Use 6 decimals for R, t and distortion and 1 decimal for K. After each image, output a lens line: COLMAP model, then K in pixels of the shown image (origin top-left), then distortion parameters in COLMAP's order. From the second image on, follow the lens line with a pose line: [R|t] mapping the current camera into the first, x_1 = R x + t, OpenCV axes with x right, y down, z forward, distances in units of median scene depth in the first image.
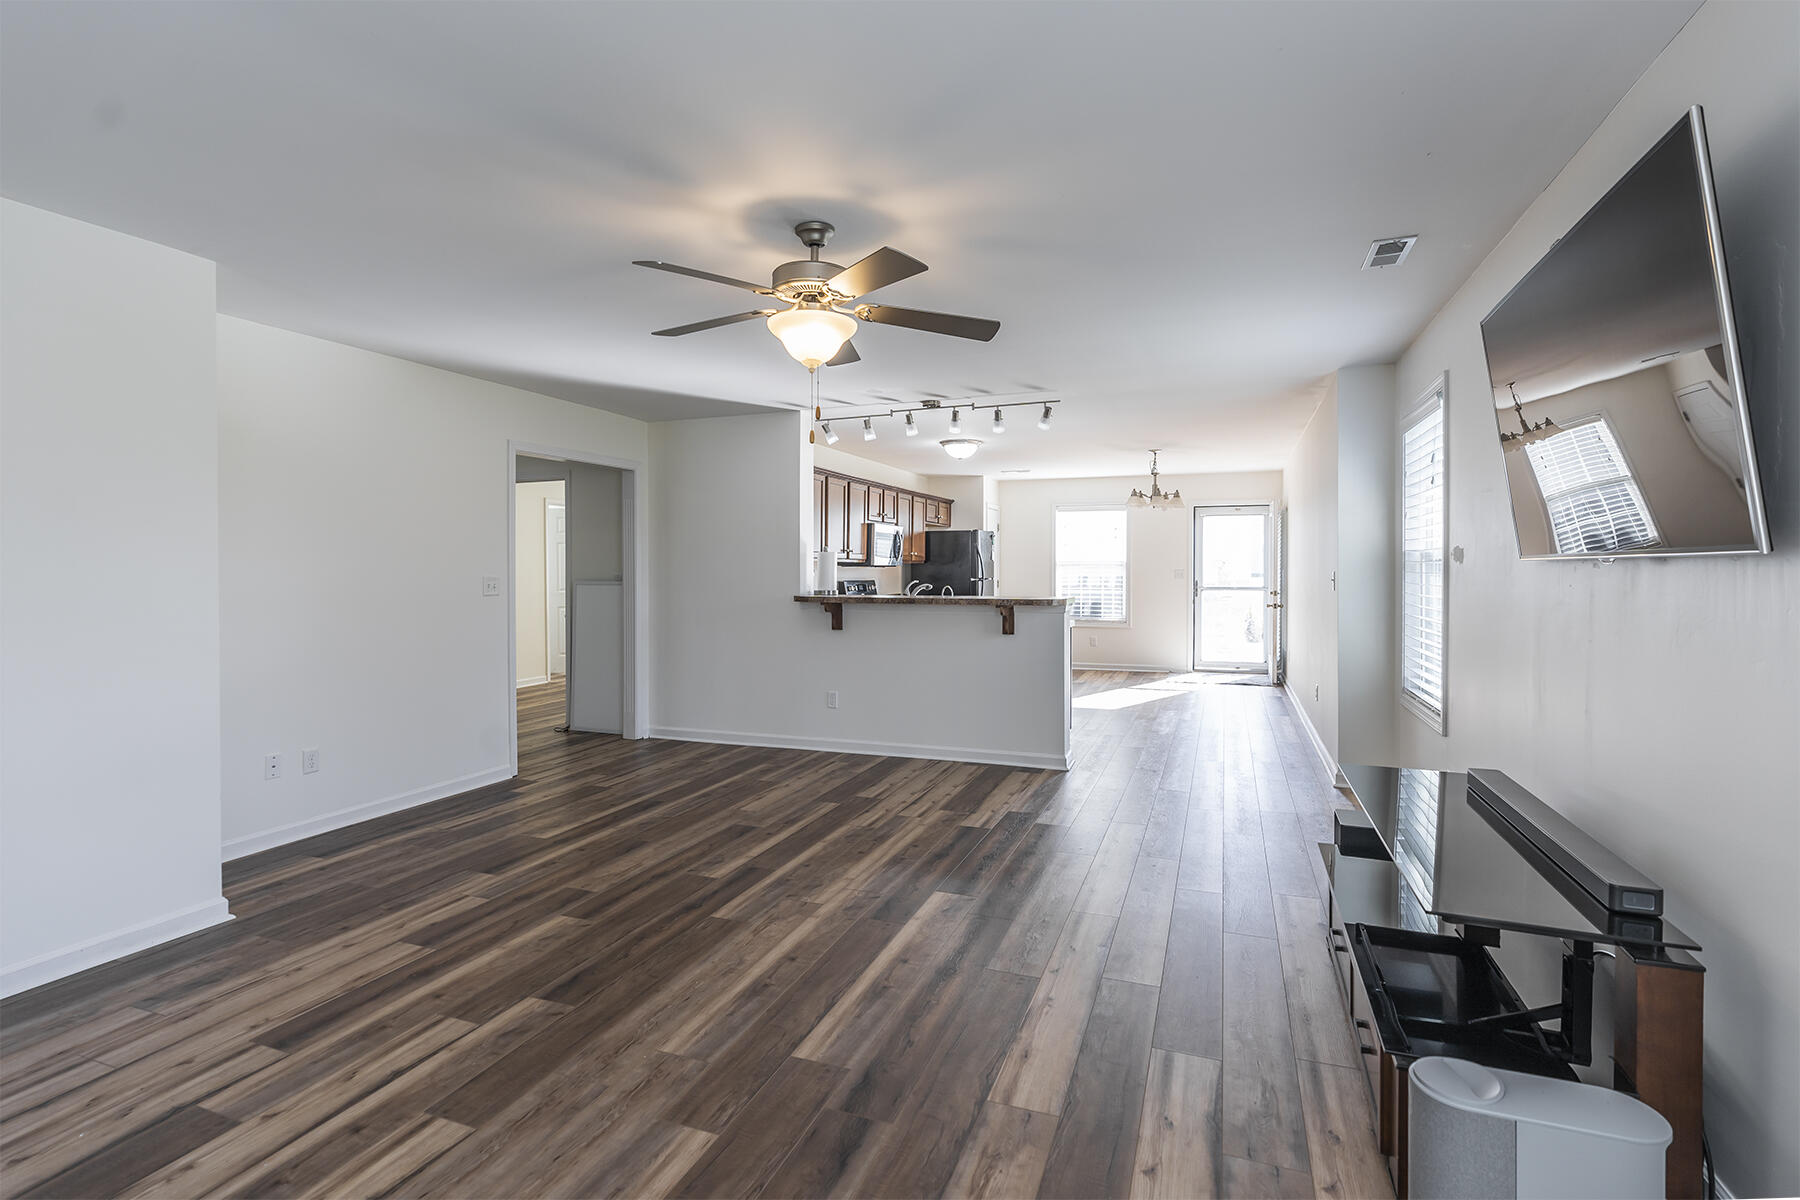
lens RADIAL K [[865.9, 0, 899.3], [0, 865.9, 588.7], [0, 0, 1]] dist [0.002758, 0.000208]
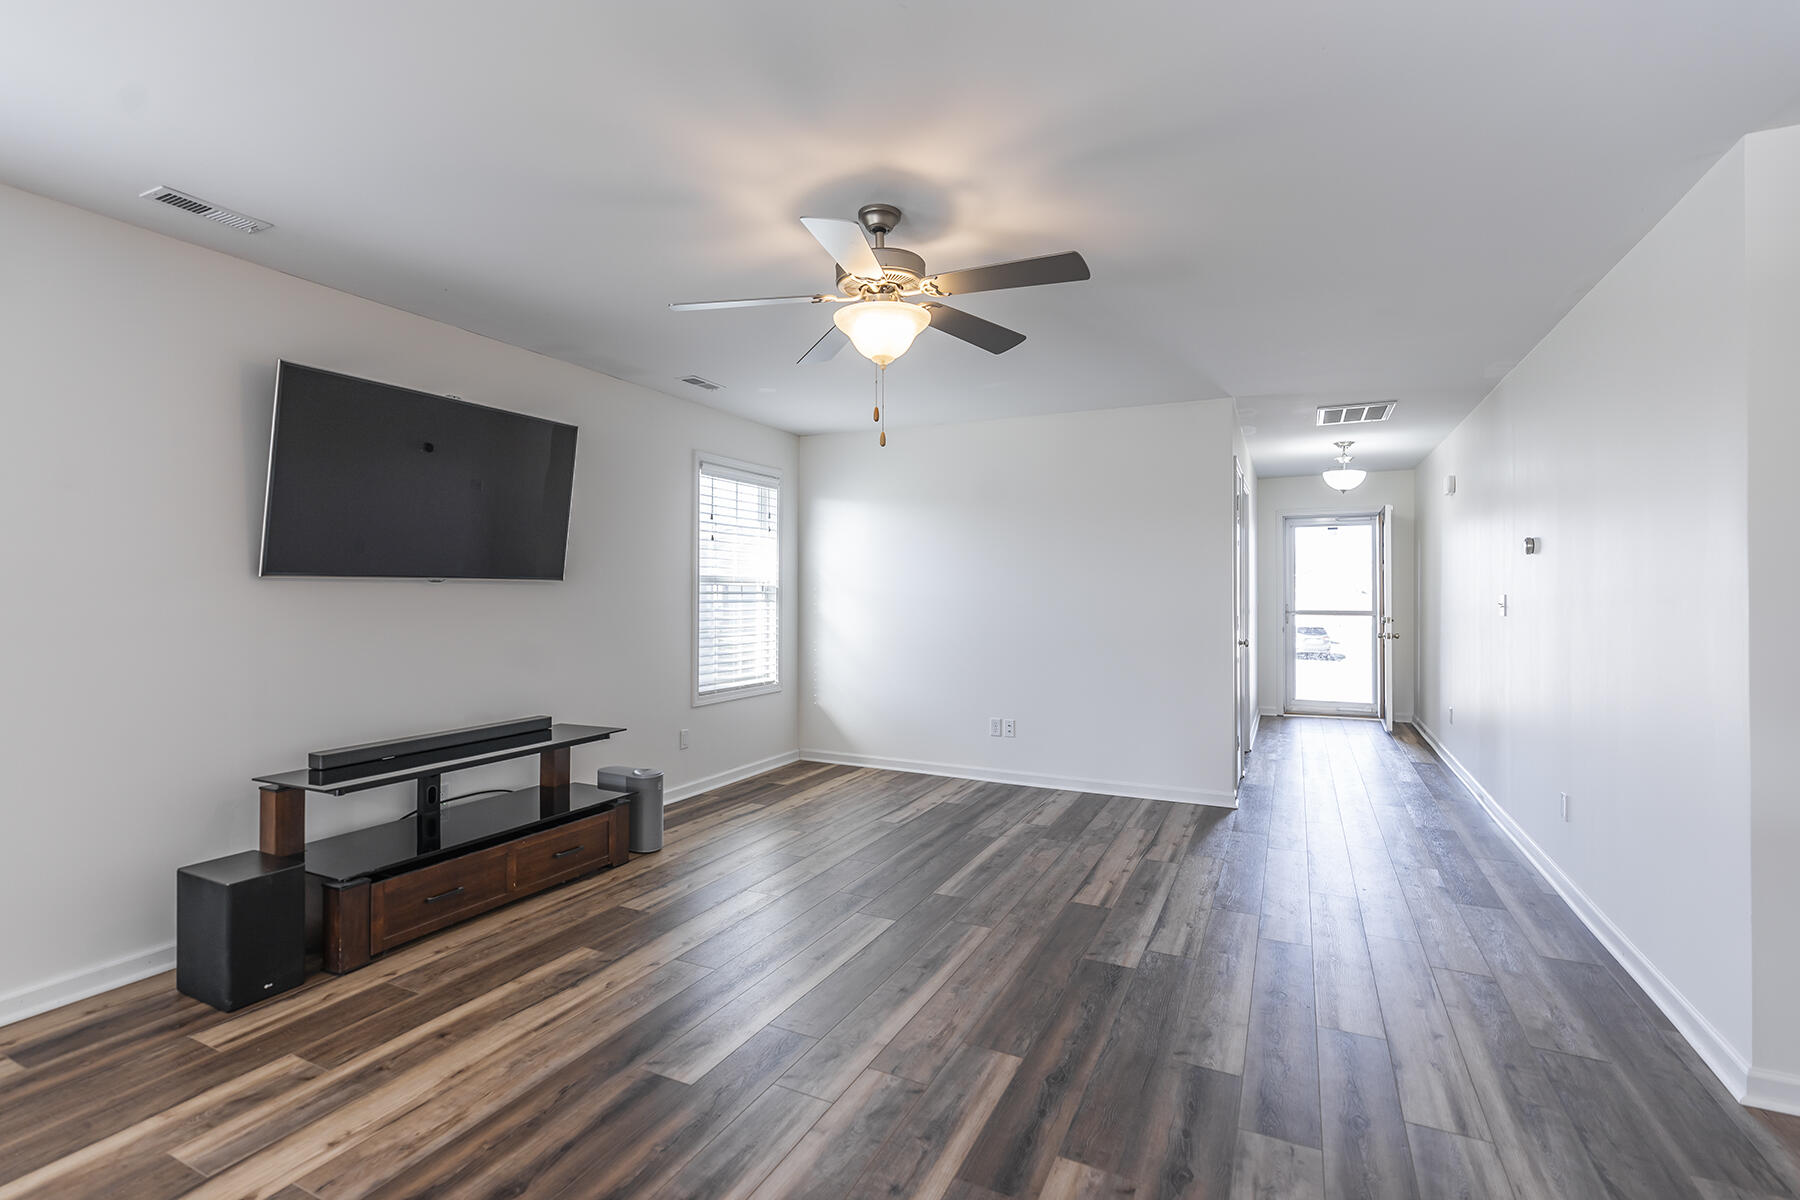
lens RADIAL K [[865.9, 0, 899.5], [0, 865.9, 593.1], [0, 0, 1]] dist [0.002758, 0.000208]
pose [[-0.997040, -0.000867, 0.076874, -0.186851], [0.000944, 0.999723, 0.023515, -0.033872], [-0.076873, 0.023518, -0.996763, 1.887445]]
